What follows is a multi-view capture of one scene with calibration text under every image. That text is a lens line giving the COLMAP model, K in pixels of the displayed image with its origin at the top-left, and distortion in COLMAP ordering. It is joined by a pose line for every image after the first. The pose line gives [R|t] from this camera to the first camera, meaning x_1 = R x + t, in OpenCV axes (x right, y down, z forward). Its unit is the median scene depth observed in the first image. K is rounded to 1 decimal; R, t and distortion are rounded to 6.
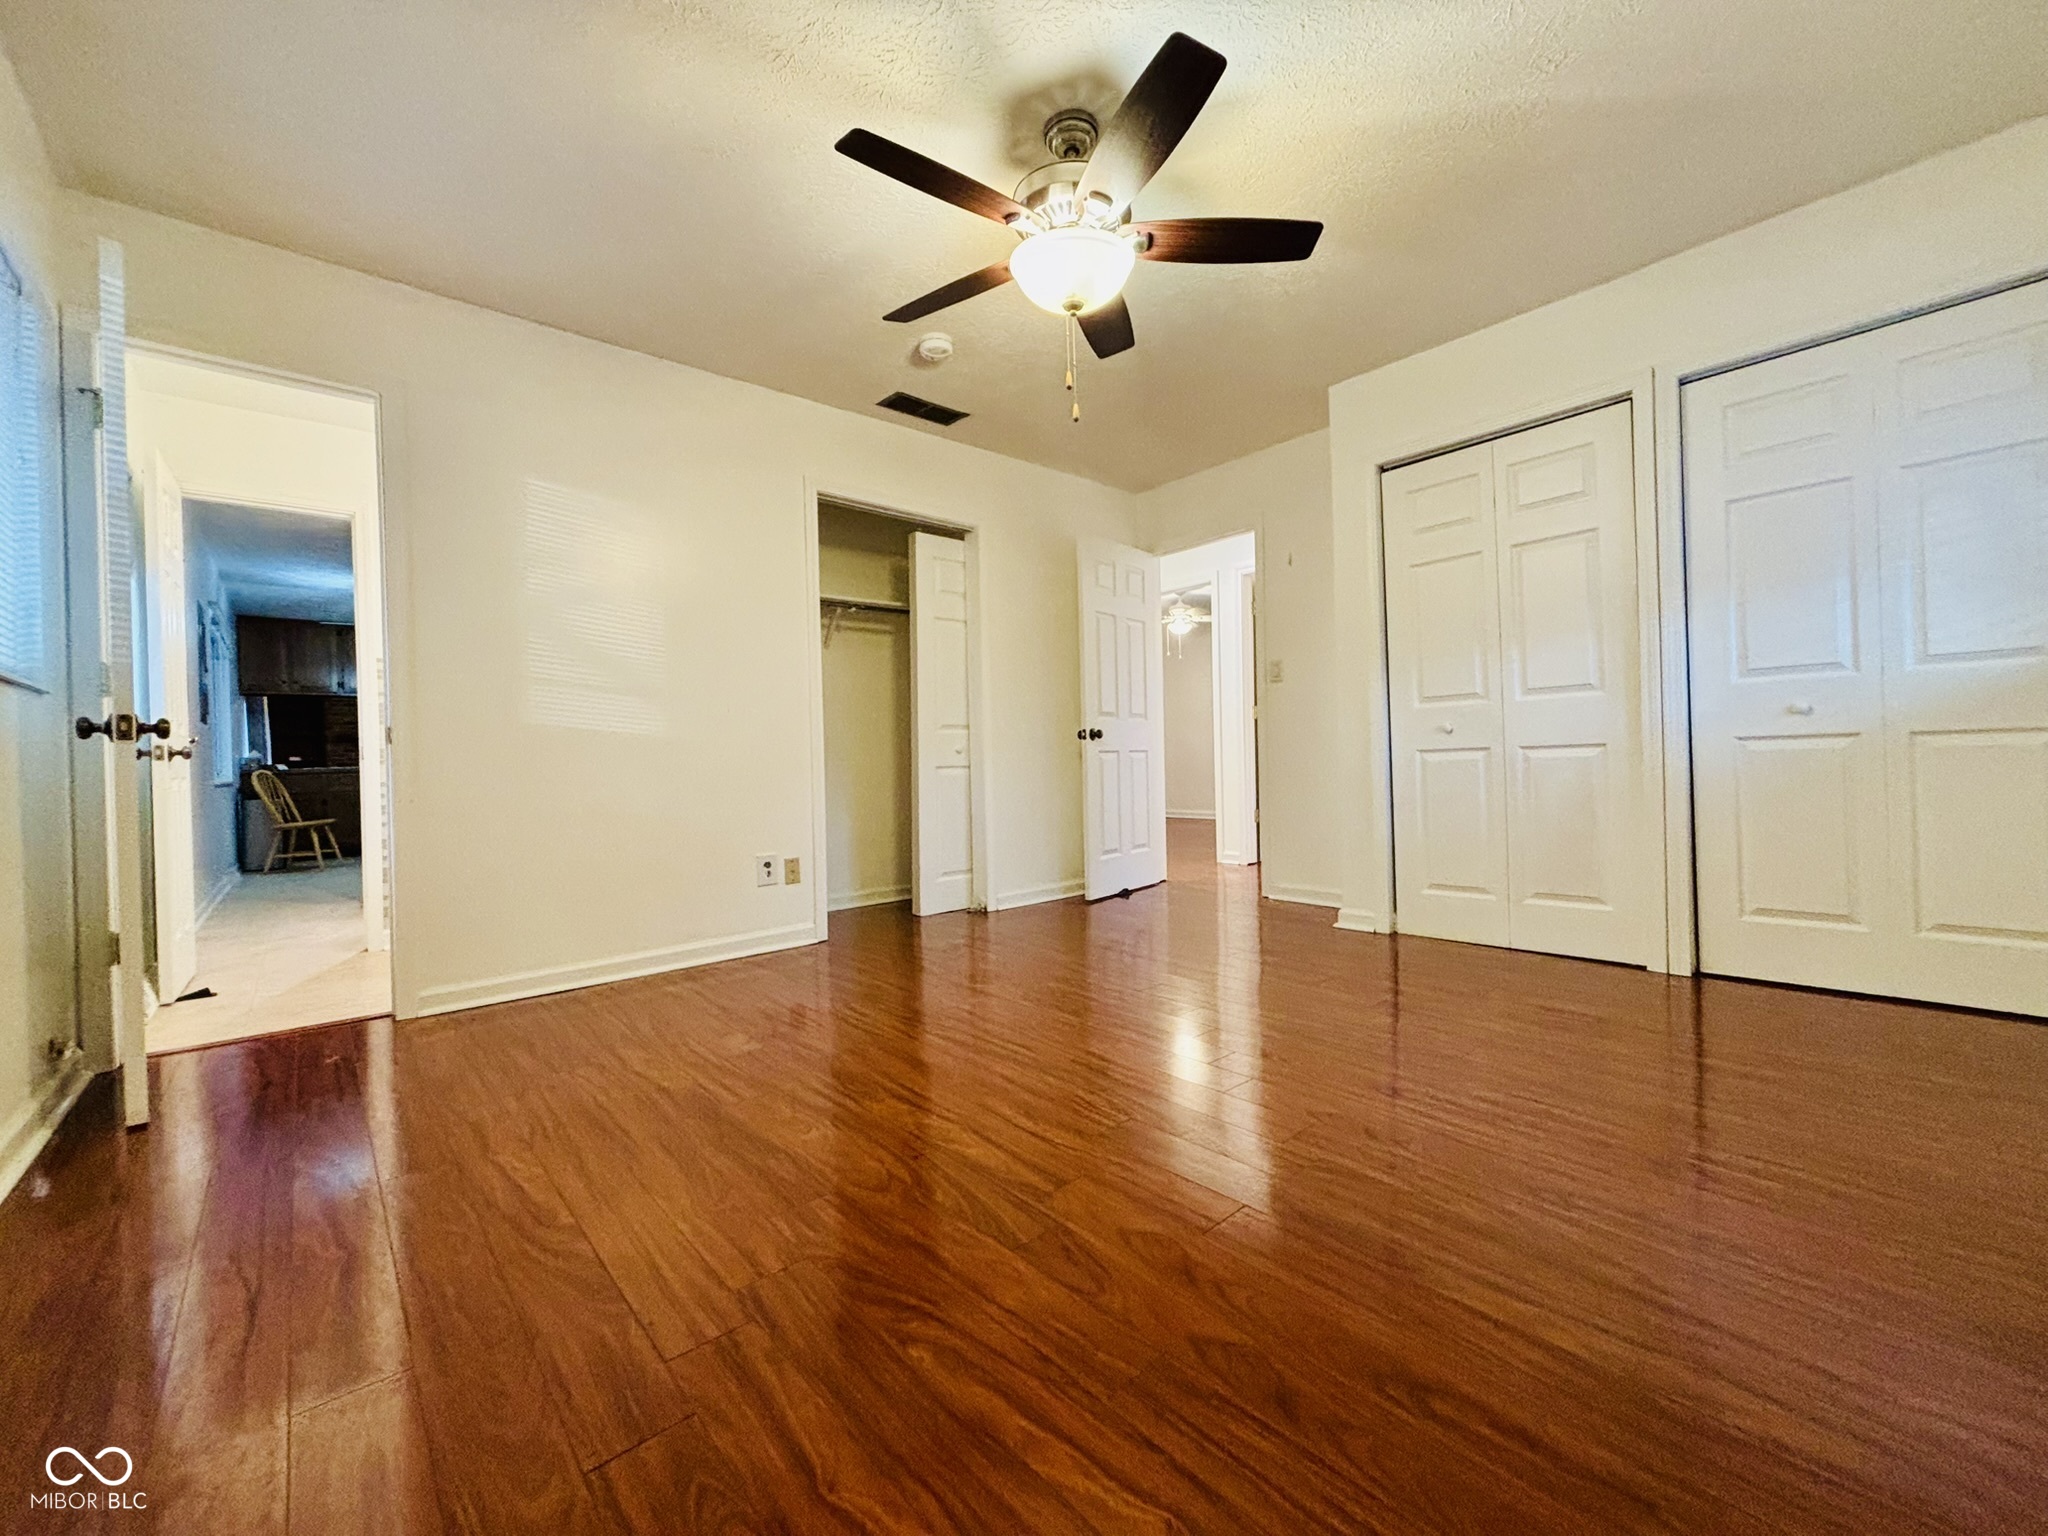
lens RADIAL K [[818.6, 0, 1024.0], [0, 818.6, 760.9], [0, 0, 1]] dist [0.002886, 0.000589]
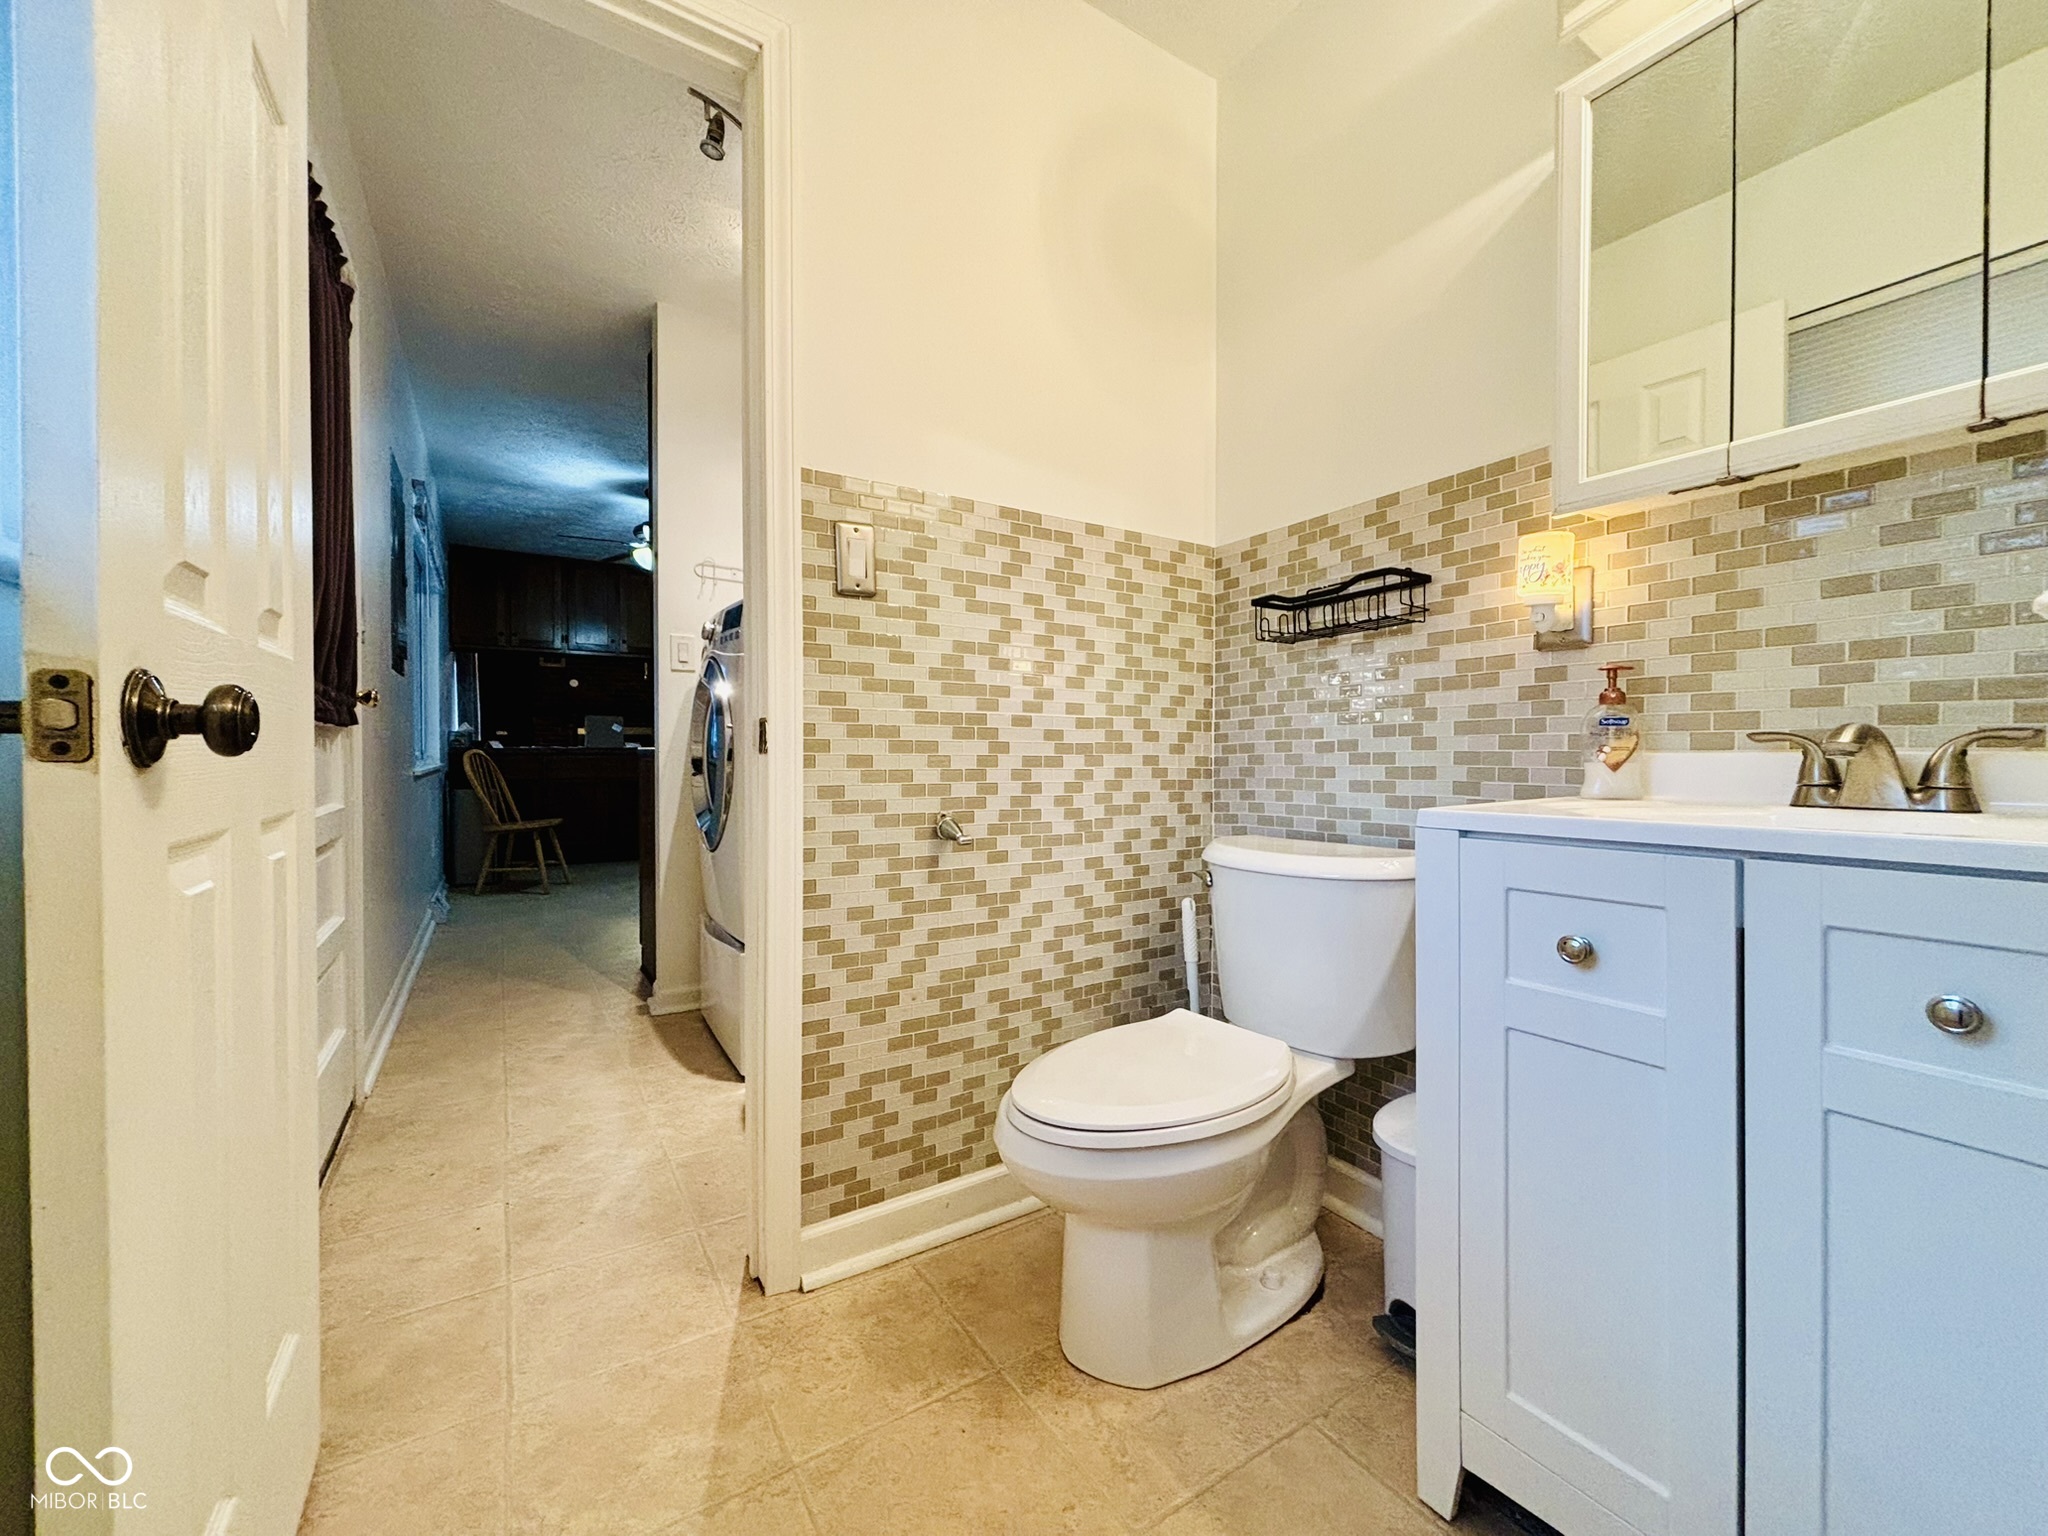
lens RADIAL K [[818.6, 0, 1024.0], [0, 818.6, 760.9], [0, 0, 1]] dist [0.002886, 0.000589]
pose [[0.988385, 0.035204, -0.147838, -0.708017], [-0.034019, 0.999366, 0.010536, -0.005563], [0.148115, -0.005385, 0.988956, 0.736980]]
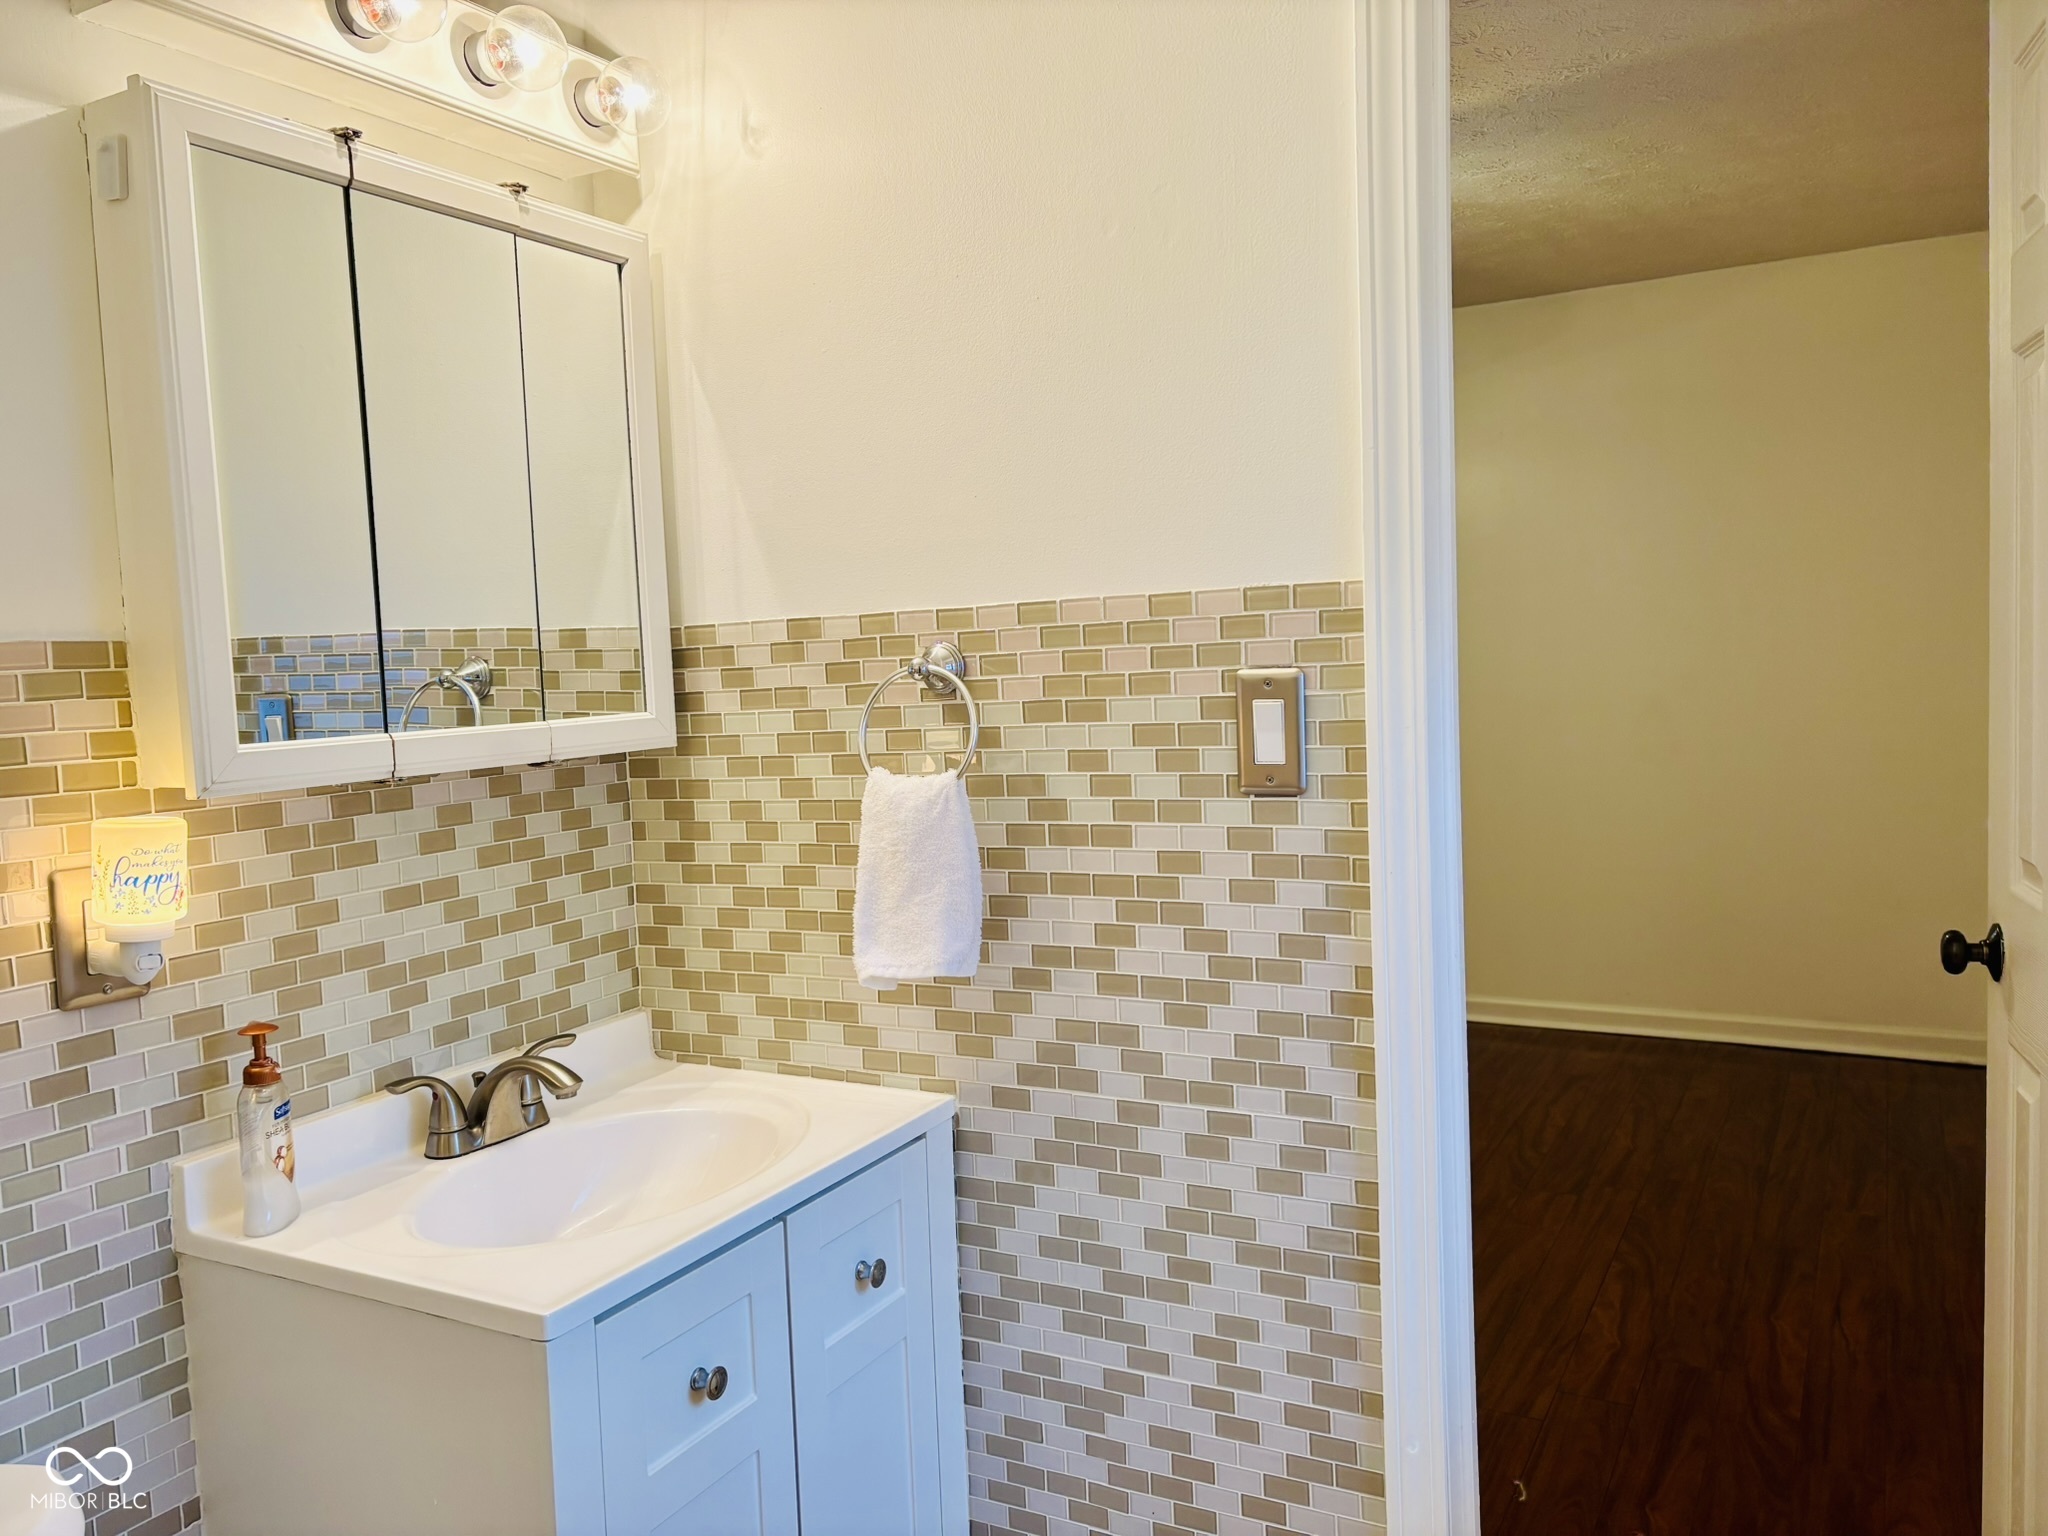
lens RADIAL K [[1548.0, 0, 1051.9], [0, 1548.0, 759.5], [0, 0, 1]] dist [0.048754, 0.001314]
pose [[-0.346502, -0.022385, 0.937782, -0.976813], [0.048418, 0.997956, 0.041712, -0.121384], [-0.936799, 0.059859, -0.344710, 1.027775]]
